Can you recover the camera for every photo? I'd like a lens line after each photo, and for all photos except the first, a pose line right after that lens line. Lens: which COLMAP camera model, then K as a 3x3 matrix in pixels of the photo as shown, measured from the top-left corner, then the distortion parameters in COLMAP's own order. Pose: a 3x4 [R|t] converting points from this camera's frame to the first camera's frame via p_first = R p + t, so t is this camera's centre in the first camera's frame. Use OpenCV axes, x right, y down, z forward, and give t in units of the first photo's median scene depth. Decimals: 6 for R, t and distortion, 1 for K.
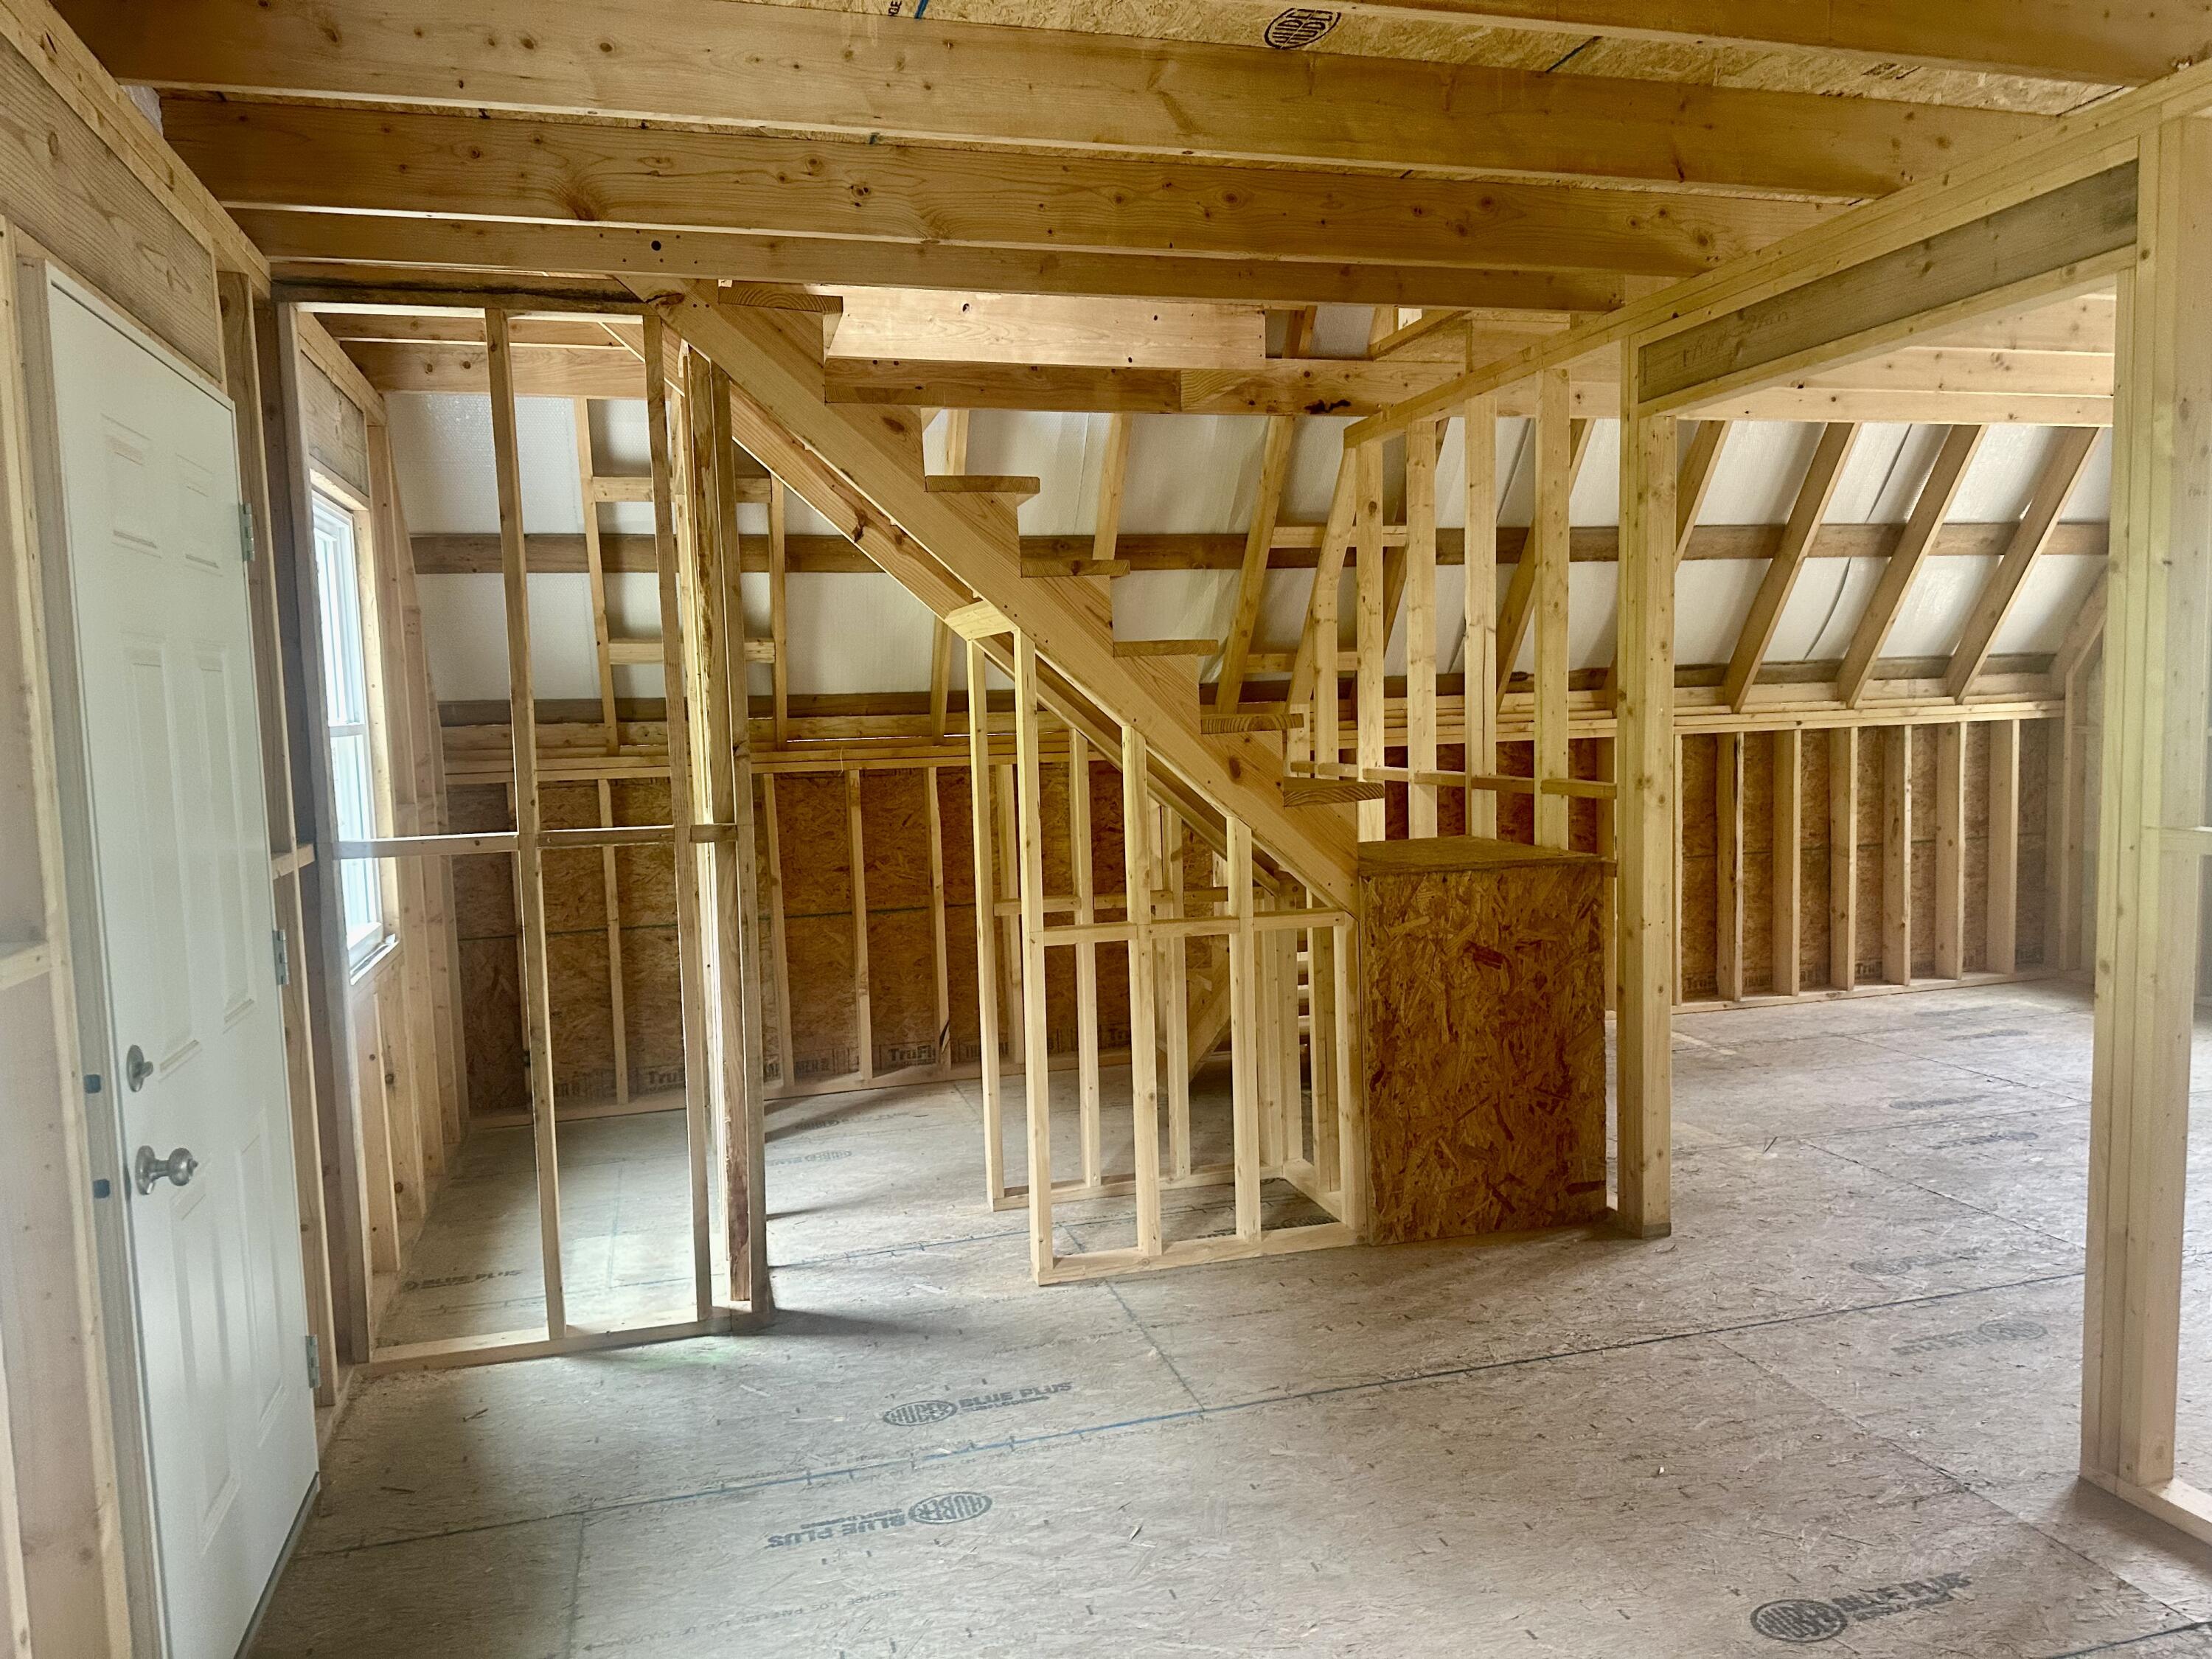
lens RADIAL K [[1555.2, 0, 1107.8], [0, 1555.2, 842.2], [0, 0, 1]] dist [0.033109, -0.076468]
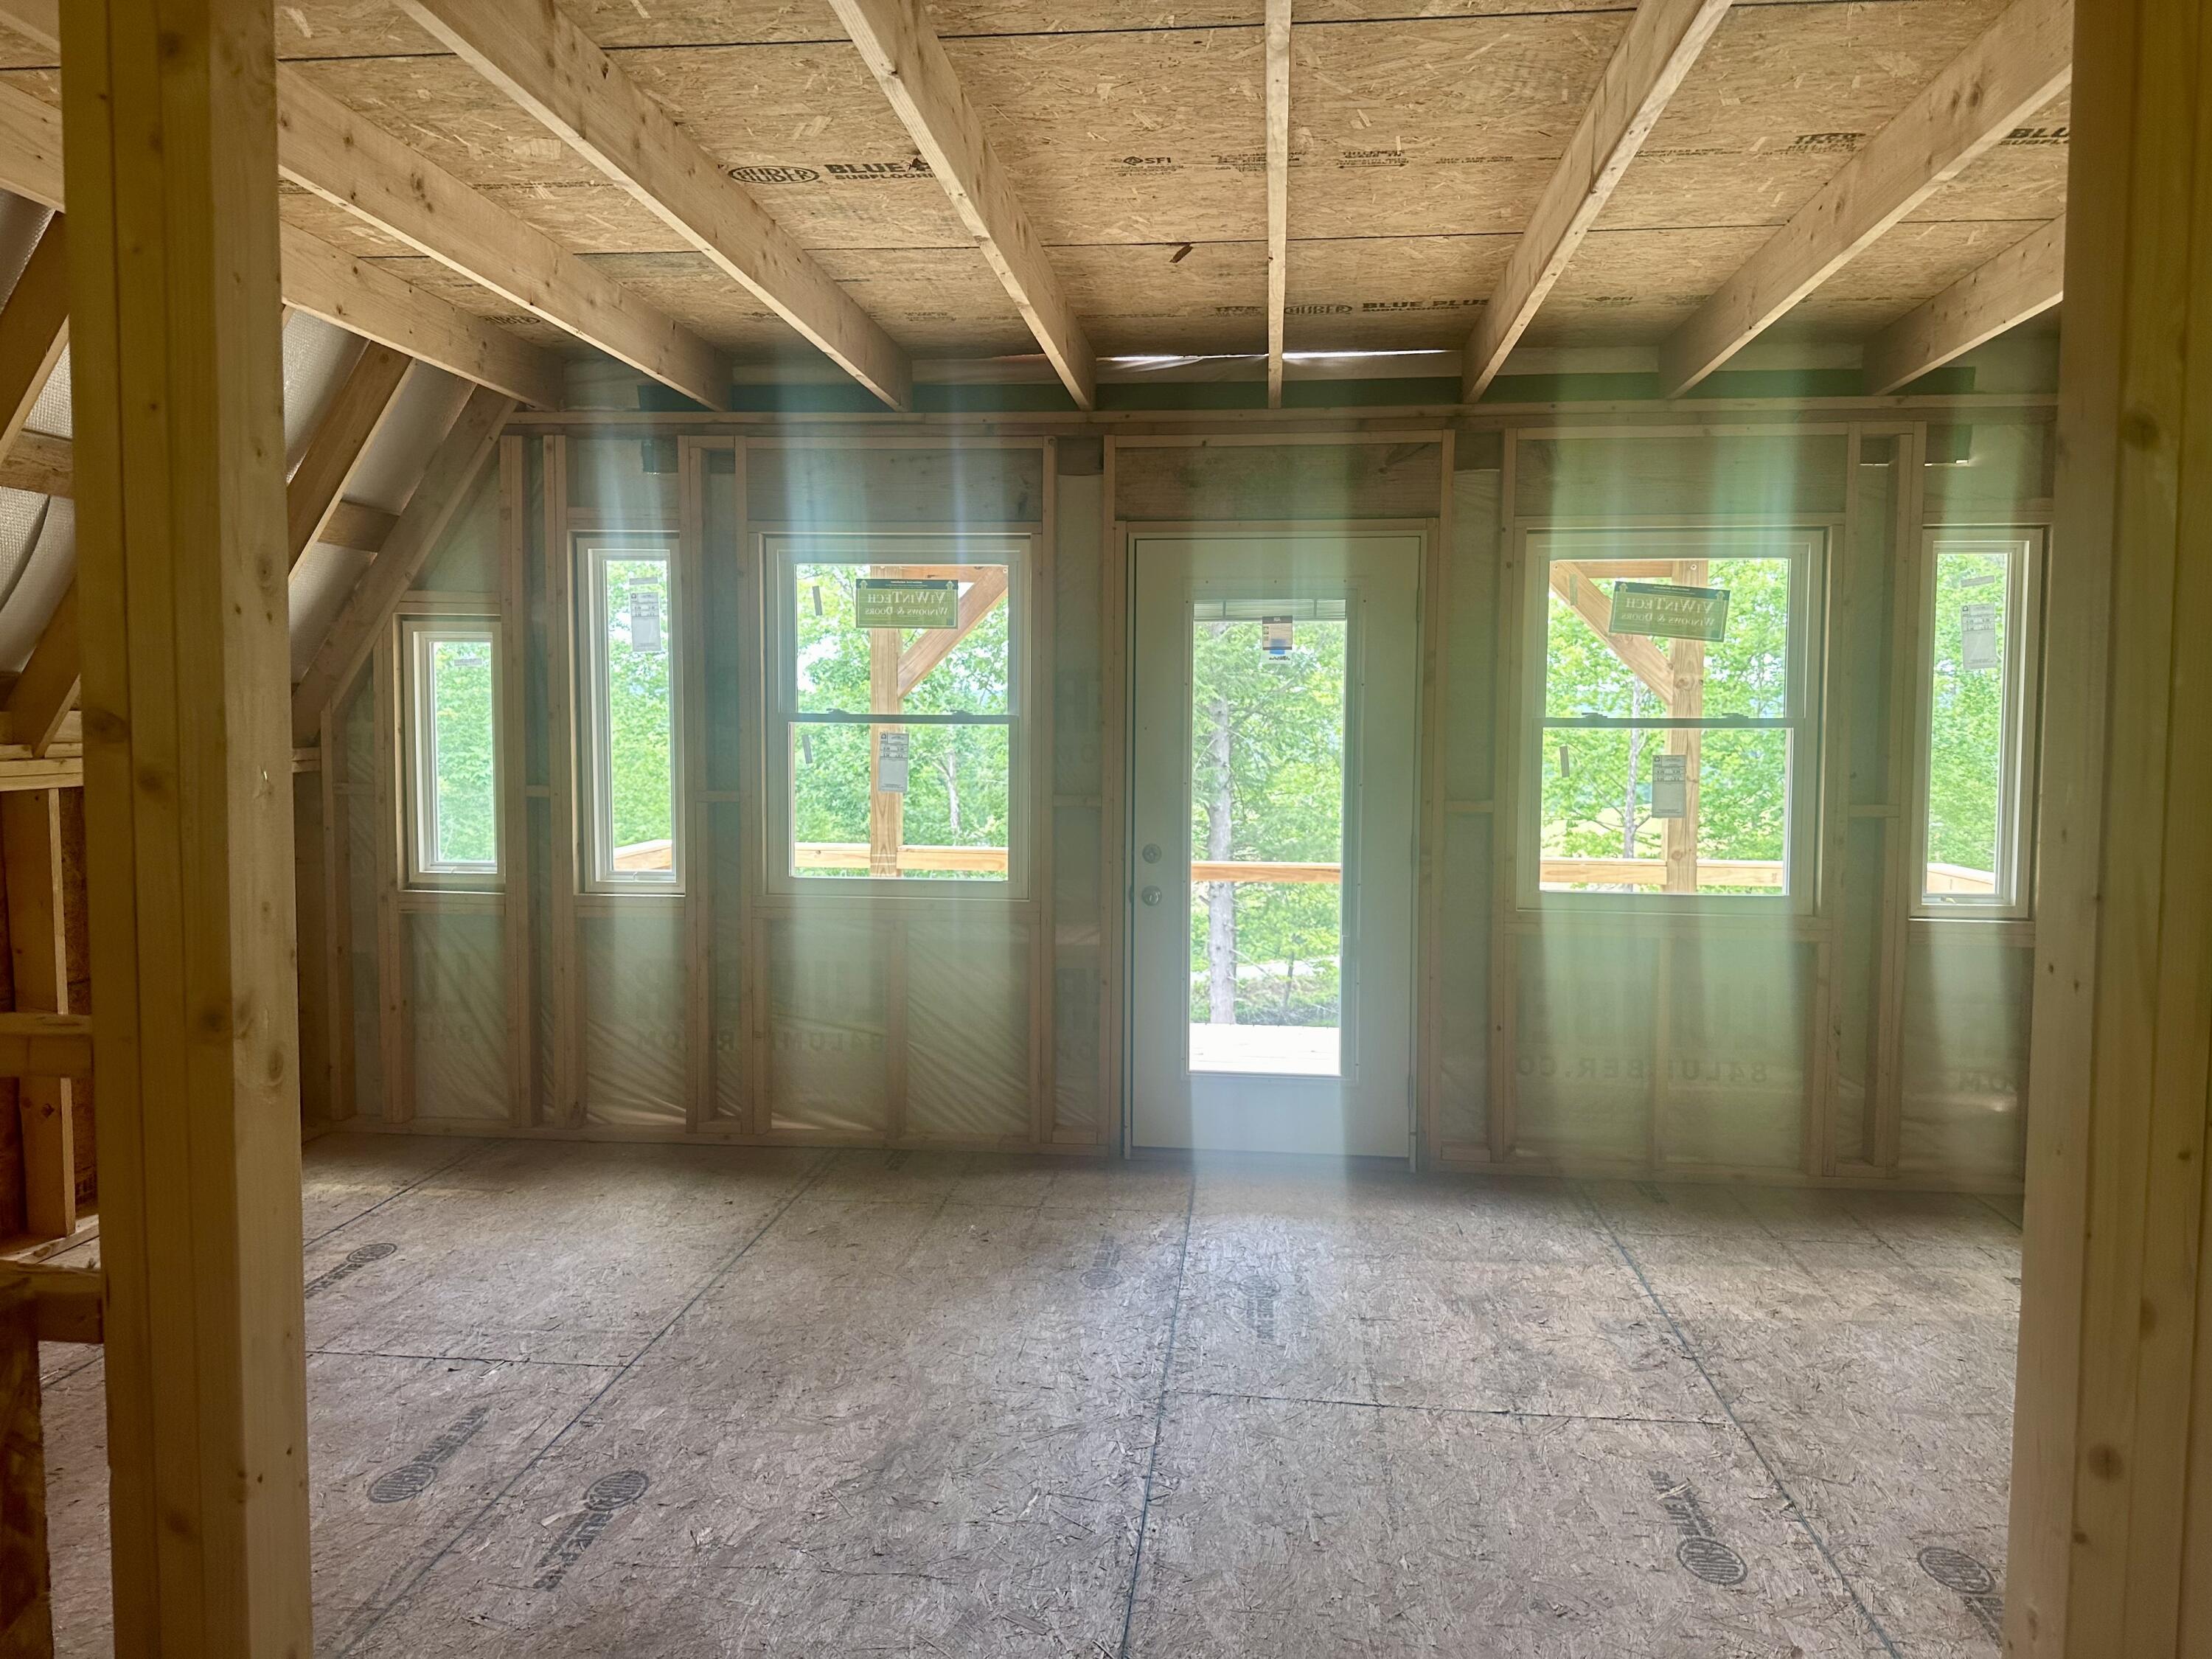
lens RADIAL K [[1585.4, 0, 1106.0], [0, 1585.4, 829.5], [0, 0, 1]] dist [0.002996, 0.001762]
pose [[0.371030, -0.030608, 0.928116, 0.094981], [0.063812, 0.997935, 0.007401, -0.050377], [-0.926426, 0.056479, 0.372216, 0.555053]]
